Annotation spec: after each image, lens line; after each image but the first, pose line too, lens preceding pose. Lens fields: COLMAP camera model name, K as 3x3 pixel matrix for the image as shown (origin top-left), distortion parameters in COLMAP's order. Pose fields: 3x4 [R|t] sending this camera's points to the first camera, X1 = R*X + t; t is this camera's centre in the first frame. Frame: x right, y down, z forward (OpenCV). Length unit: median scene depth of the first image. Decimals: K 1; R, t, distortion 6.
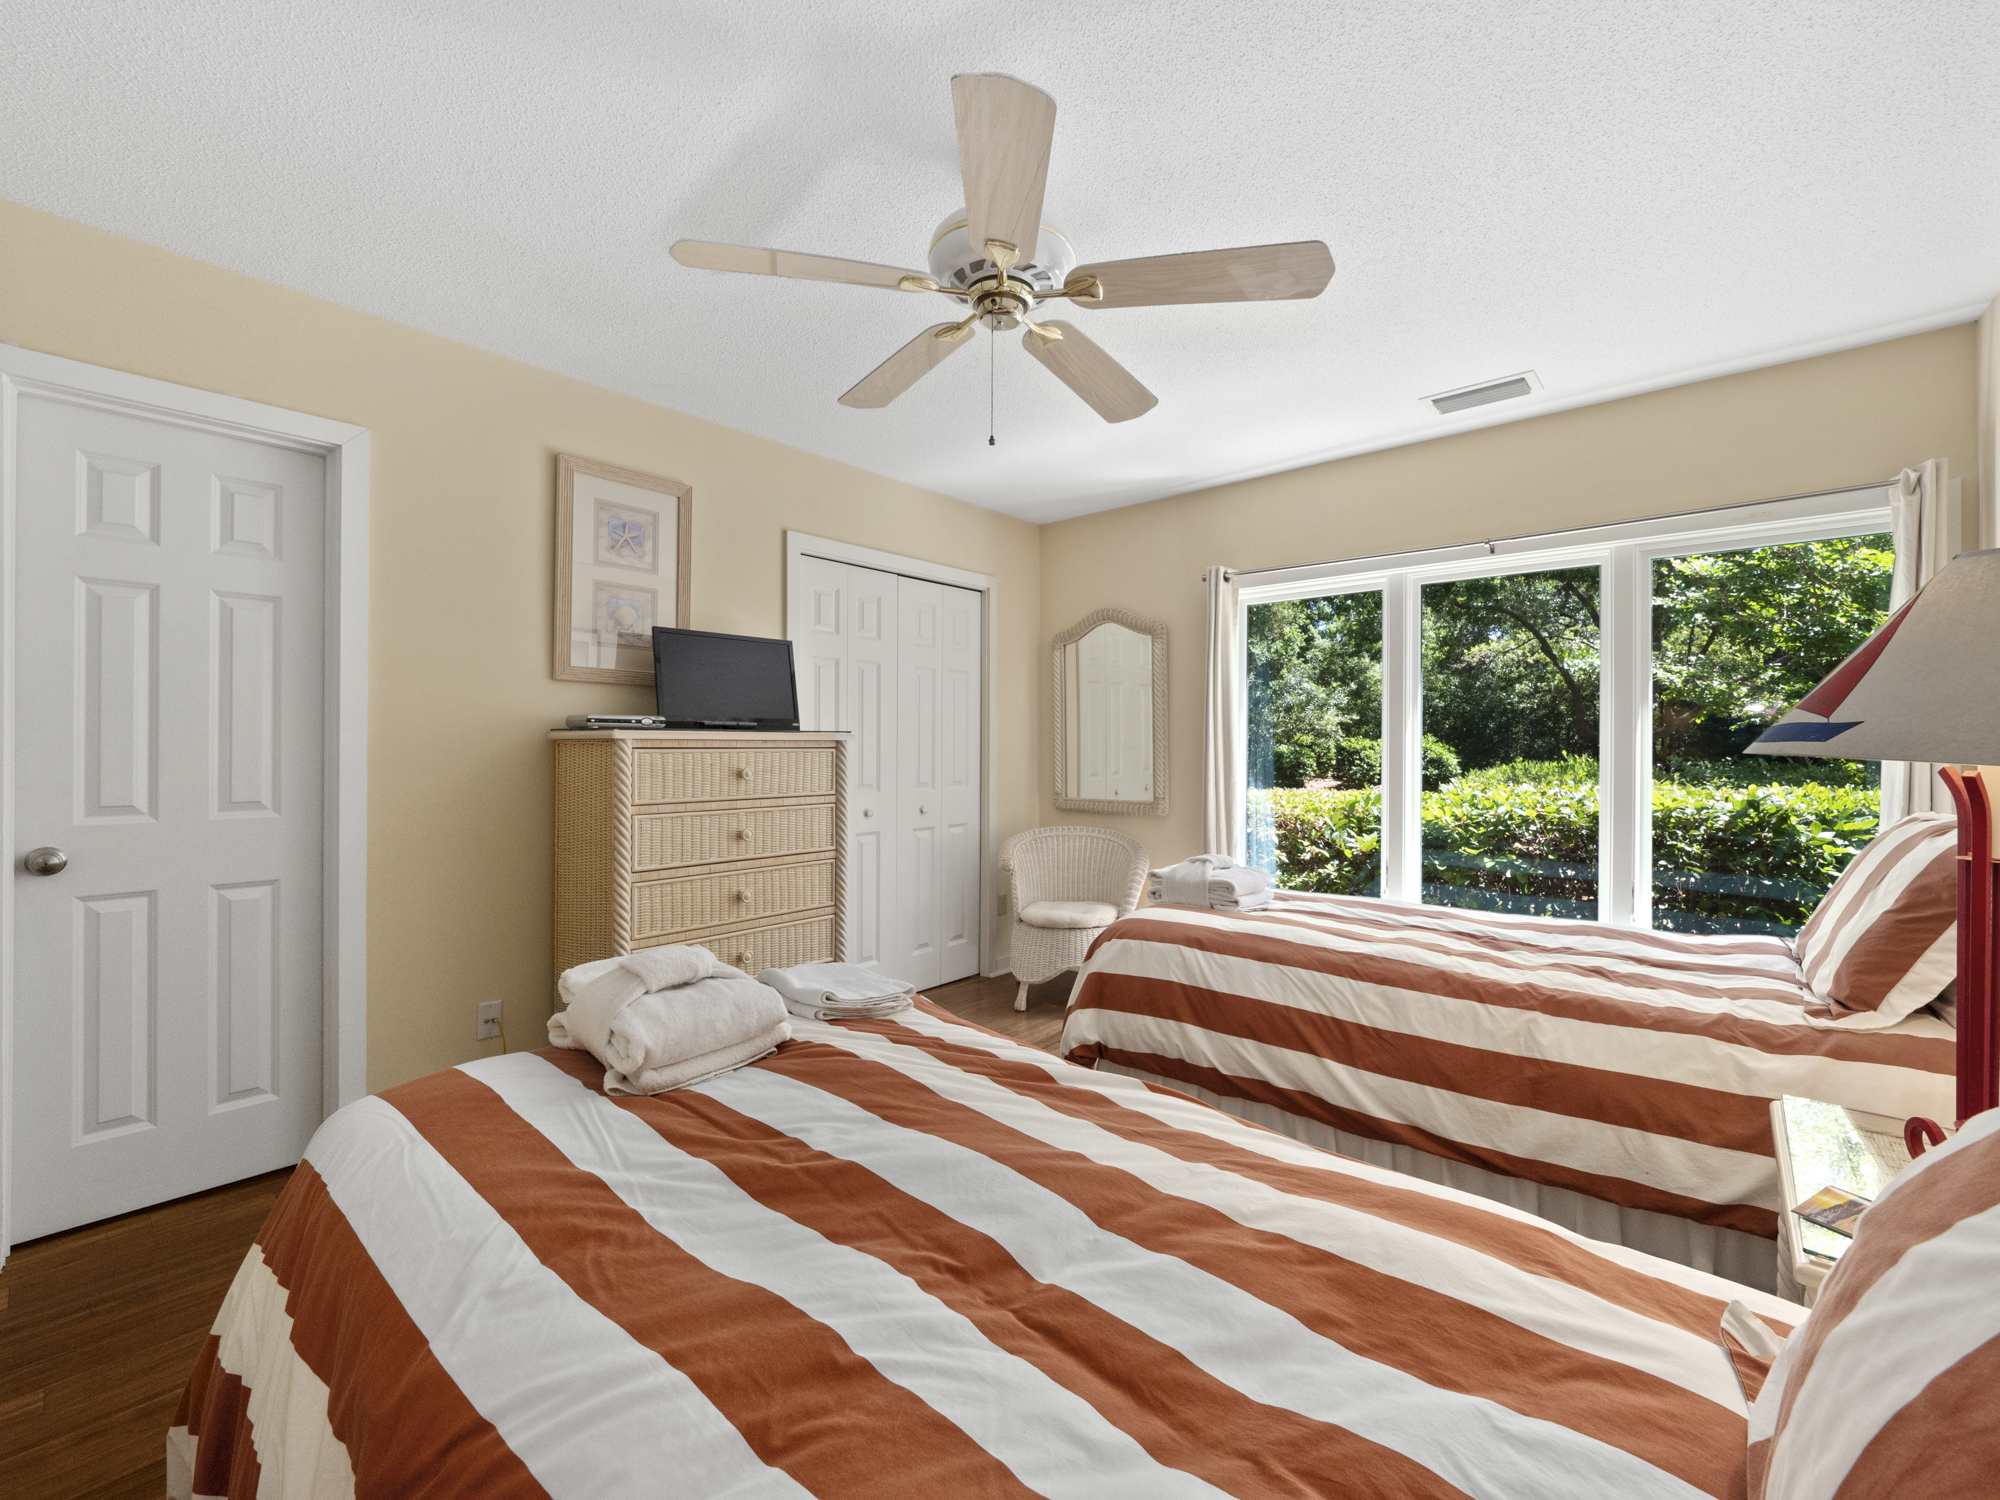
lens RADIAL K [[842.4, 0, 1000.0], [0, 842.4, 750.0], [0, 0, 1]] dist [0.001417, -0.000062]
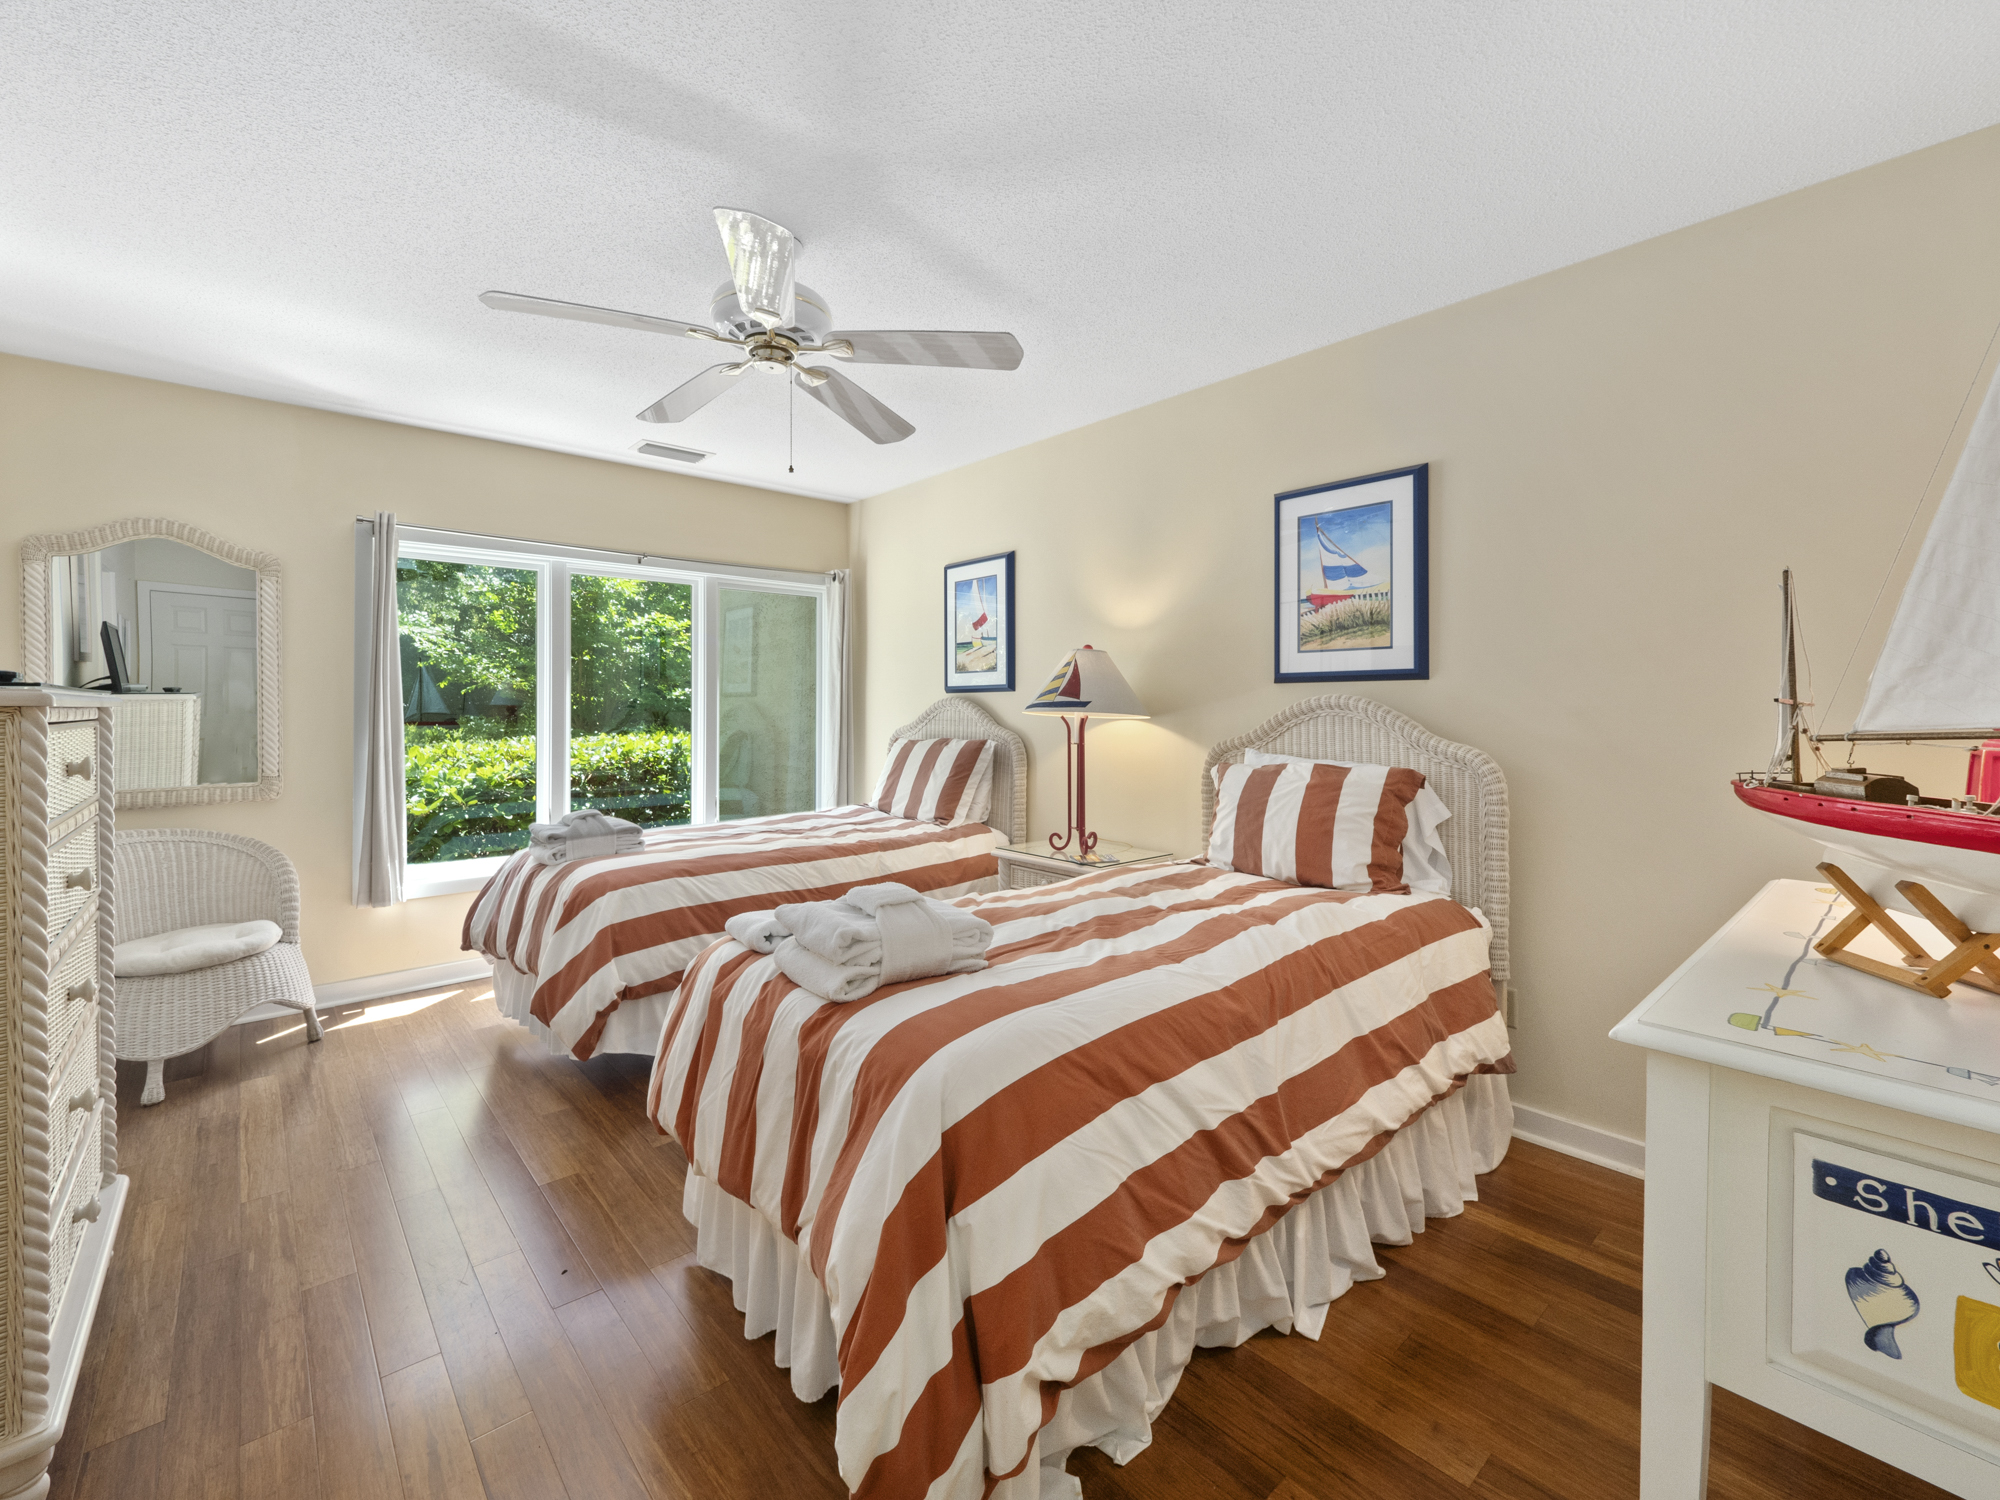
lens RADIAL K [[836.4, 0, 979.1], [0, 836.4, 727.0], [0, 0, 1]] dist [0.000495, -0.000098]
pose [[0.135279, -0.028861, 0.990387, -0.844782], [0.009269, 0.999569, 0.027863, -0.010628], [-0.990764, 0.005410, 0.135489, 0.385361]]
